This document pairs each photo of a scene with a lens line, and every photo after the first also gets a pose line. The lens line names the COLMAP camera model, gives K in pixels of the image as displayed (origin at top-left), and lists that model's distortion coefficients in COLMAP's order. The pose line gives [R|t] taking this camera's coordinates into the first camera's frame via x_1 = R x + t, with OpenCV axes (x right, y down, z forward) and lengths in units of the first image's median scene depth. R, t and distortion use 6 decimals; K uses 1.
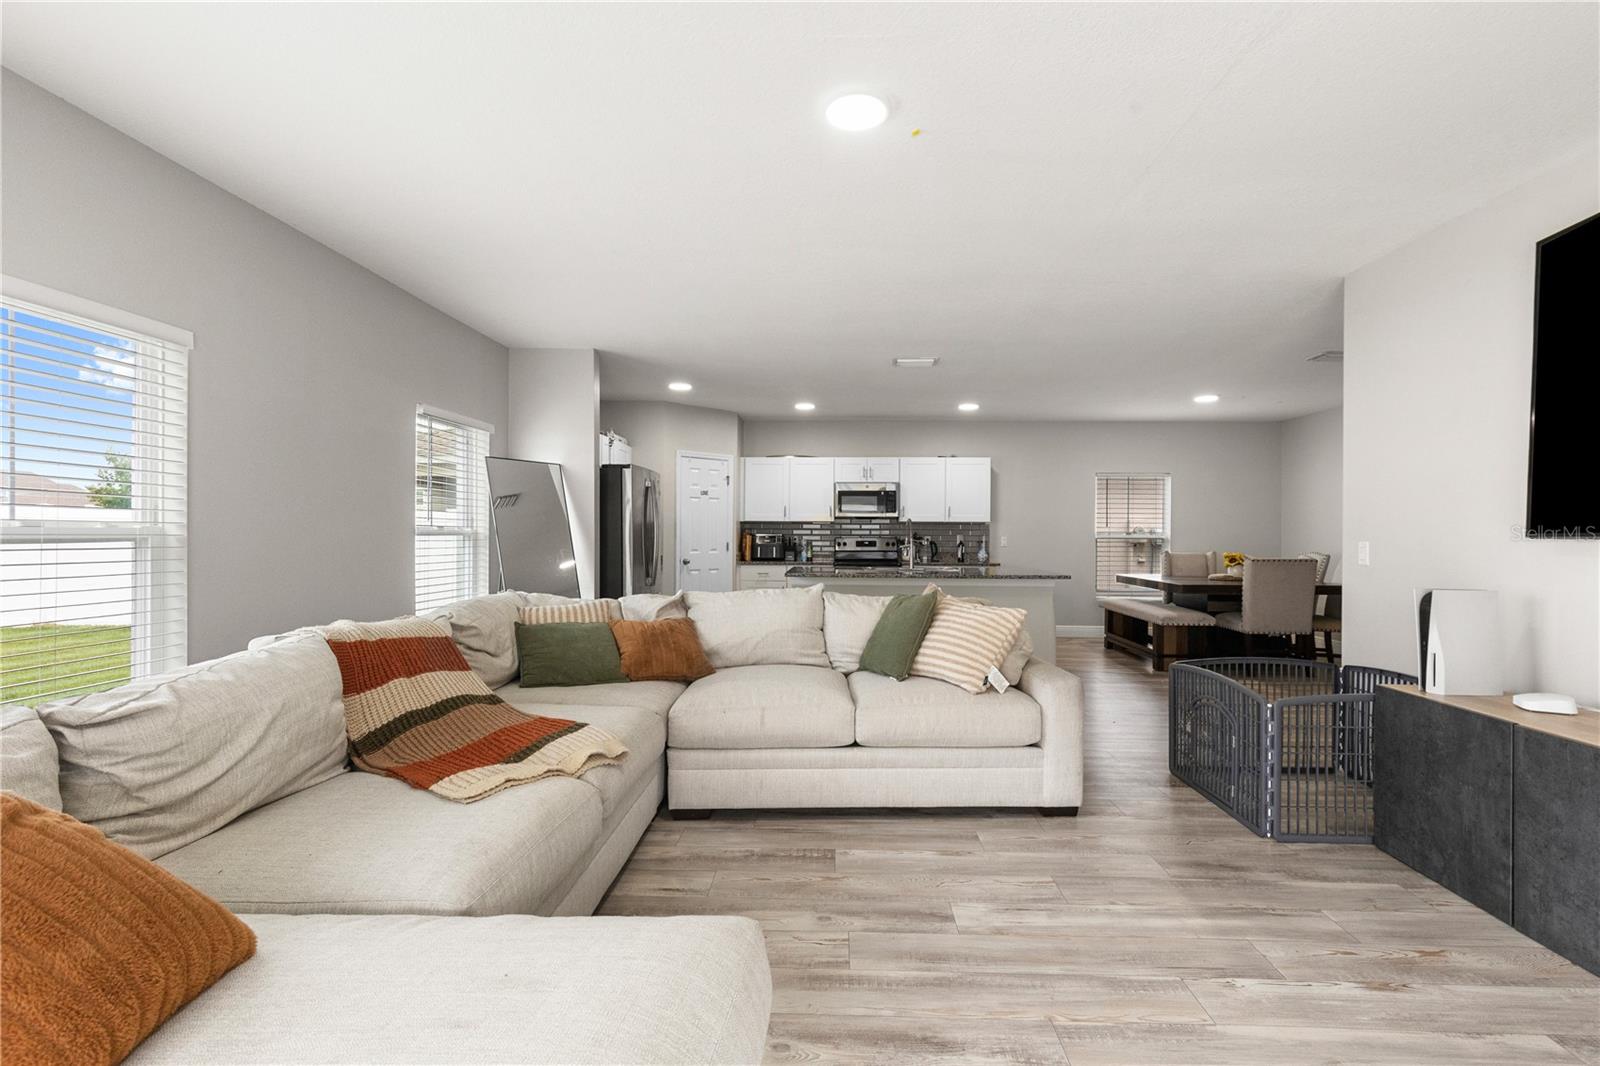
lens RADIAL K [[718.8, 0, 815.2], [0, 718.8, 545.6], [0, 0, 1]] dist [0.010480, -0.001176]
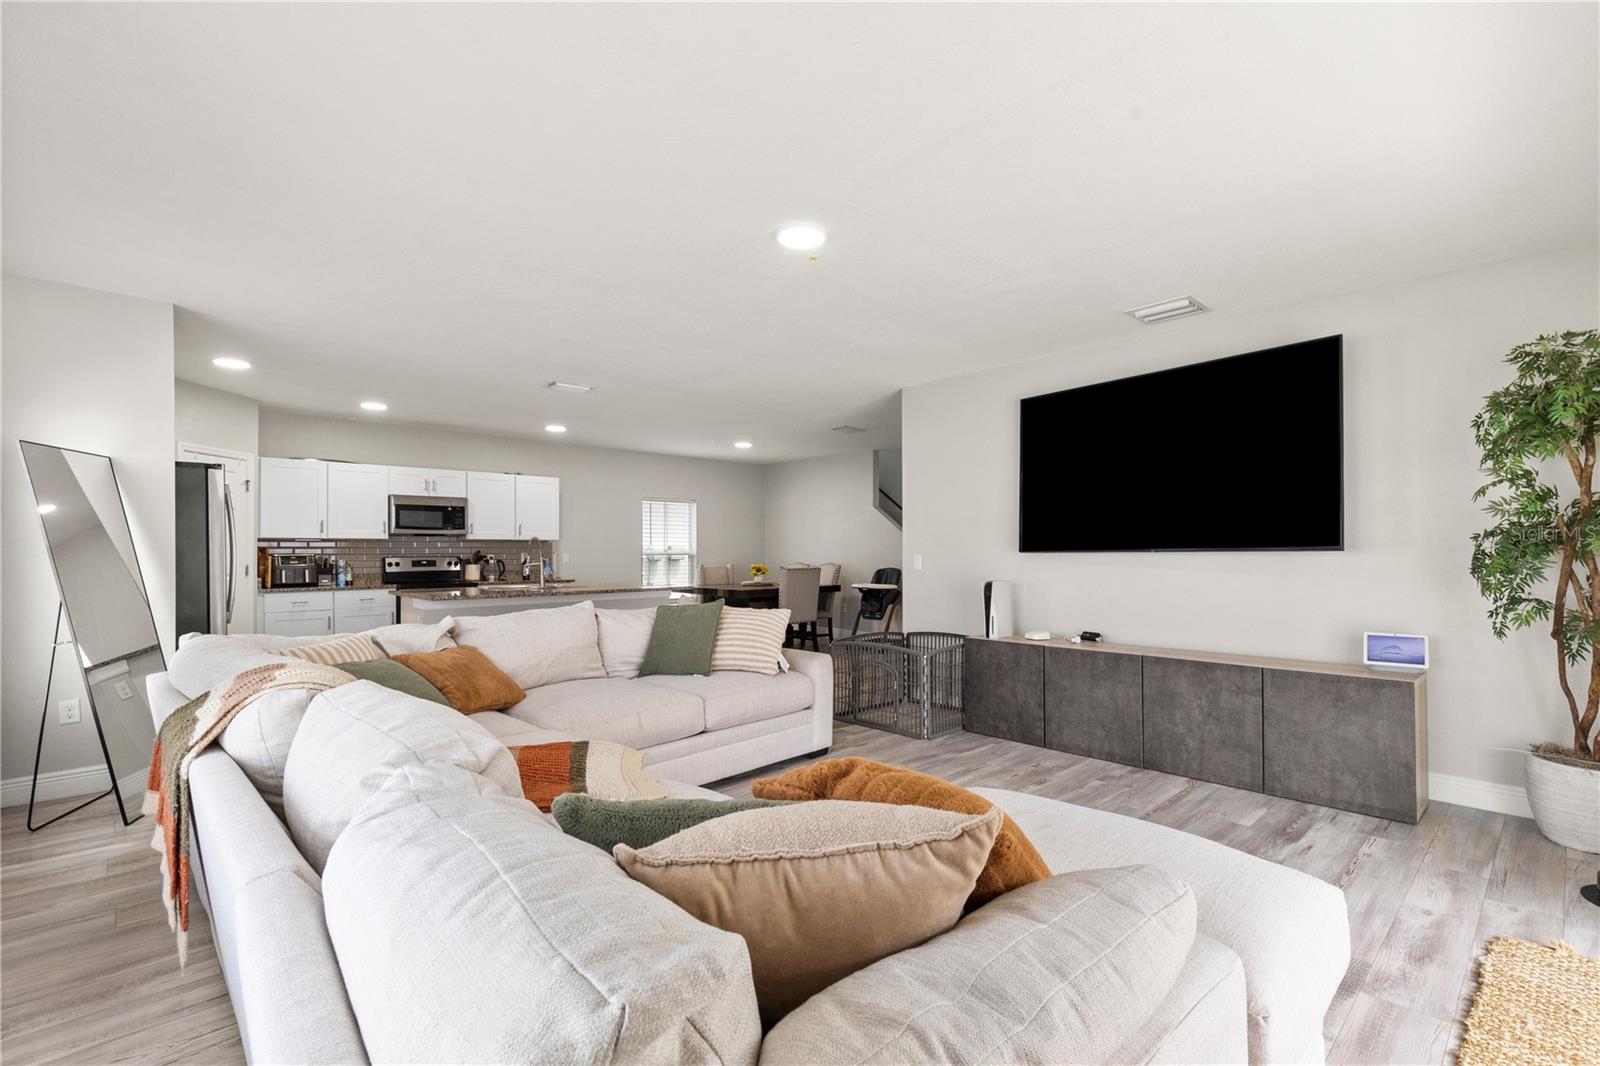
lens RADIAL K [[717.9, 0, 806.2], [0, 717.9, 563.2], [0, 0, 1]] dist [0.014776, -0.006954]
pose [[0.712474, -0.019813, 0.701419, -0.233486], [0.018413, 0.999785, 0.009539, -0.002743], [-0.701457, 0.006119, 0.712686, 0.013435]]
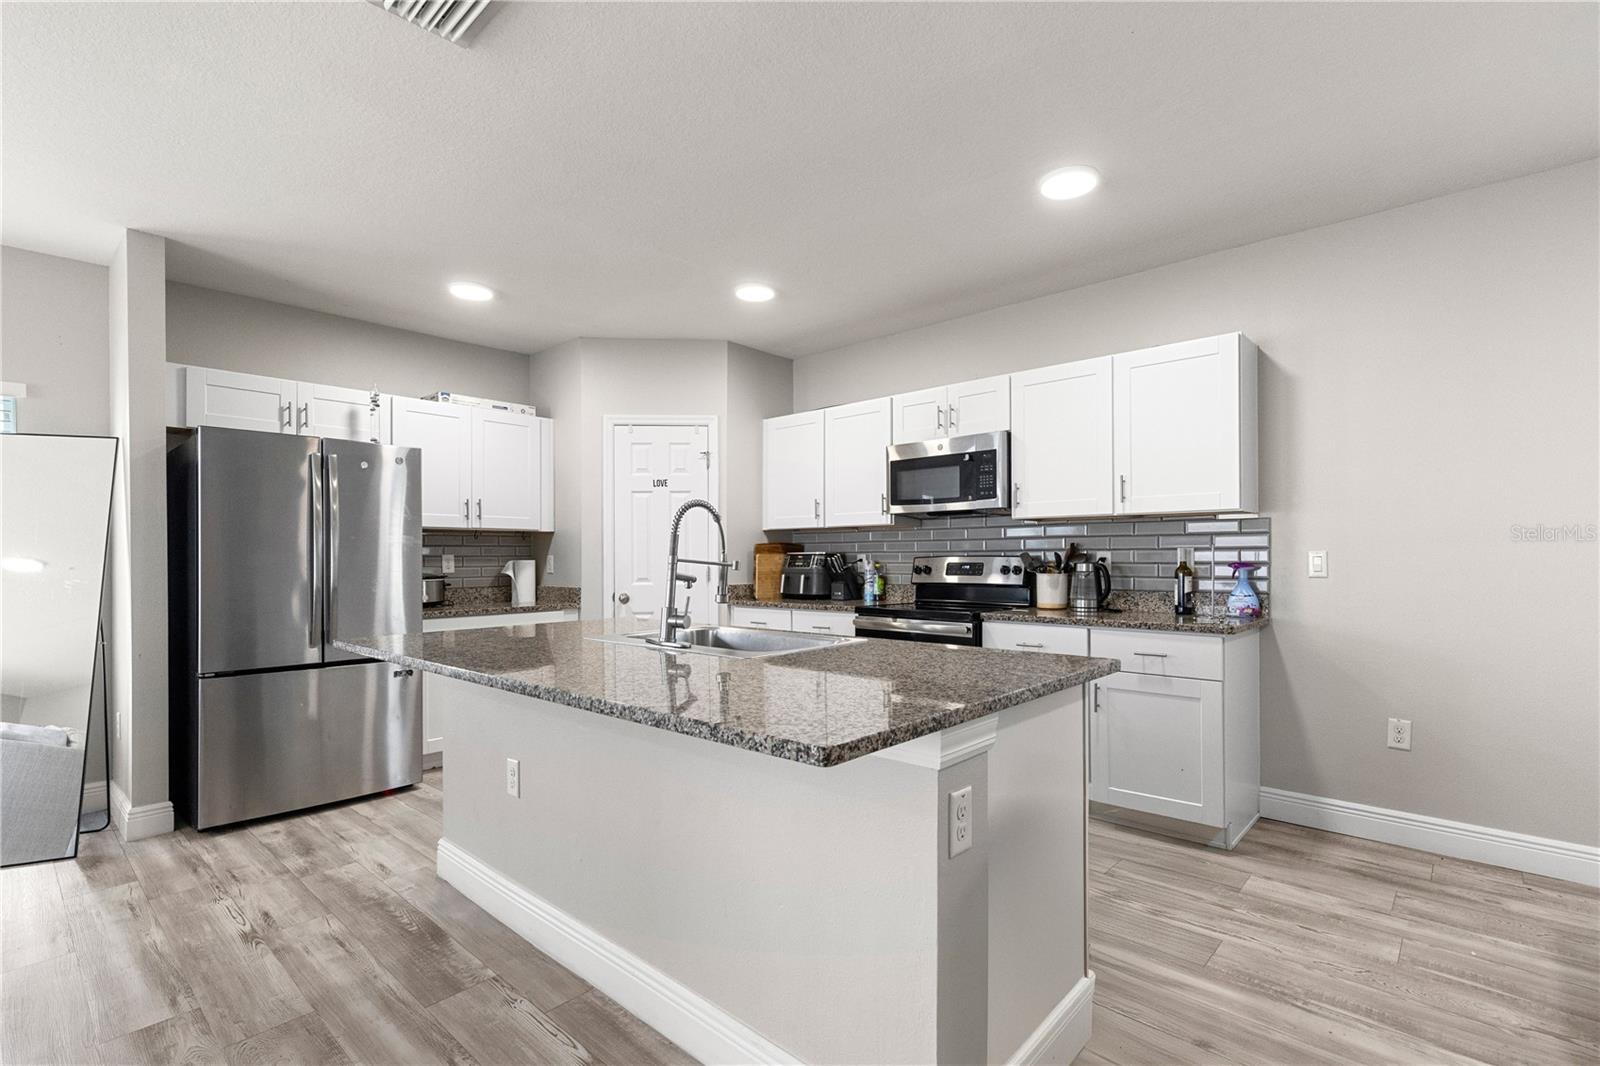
lens RADIAL K [[743.9, 0, 823.5], [0, 743.9, 563.6], [0, 0, 1]] dist [0.012051, -0.000236]
pose [[0.770577, -0.002456, -0.637342, 0.324507], [-0.002218, 0.999976, -0.006535, -0.002997], [0.637343, 0.006449, 0.770553, 0.586559]]
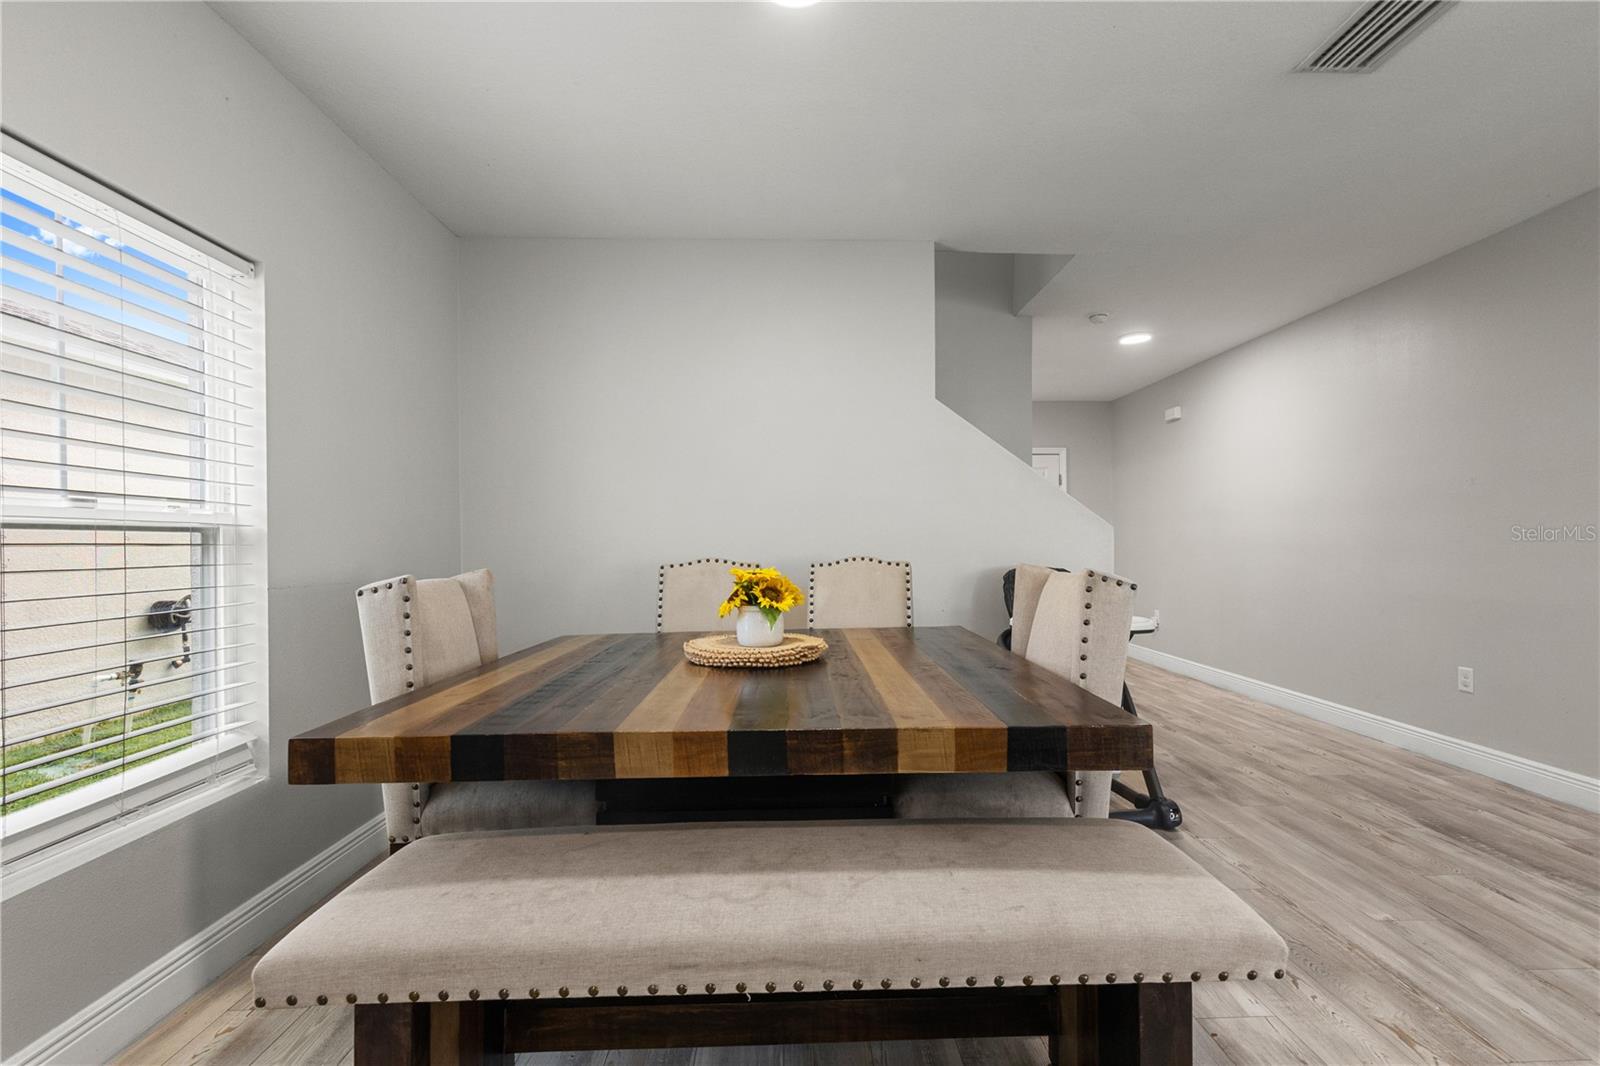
lens RADIAL K [[718.8, 0, 815.2], [0, 718.8, 545.6], [0, 0, 1]] dist [0.010480, -0.001176]
pose [[-0.078756, -0.008755, 0.996855, 0.237533], [0.020770, 0.999730, 0.010421, -0.002221], [-0.996678, 0.021525, -0.078553, 0.868266]]
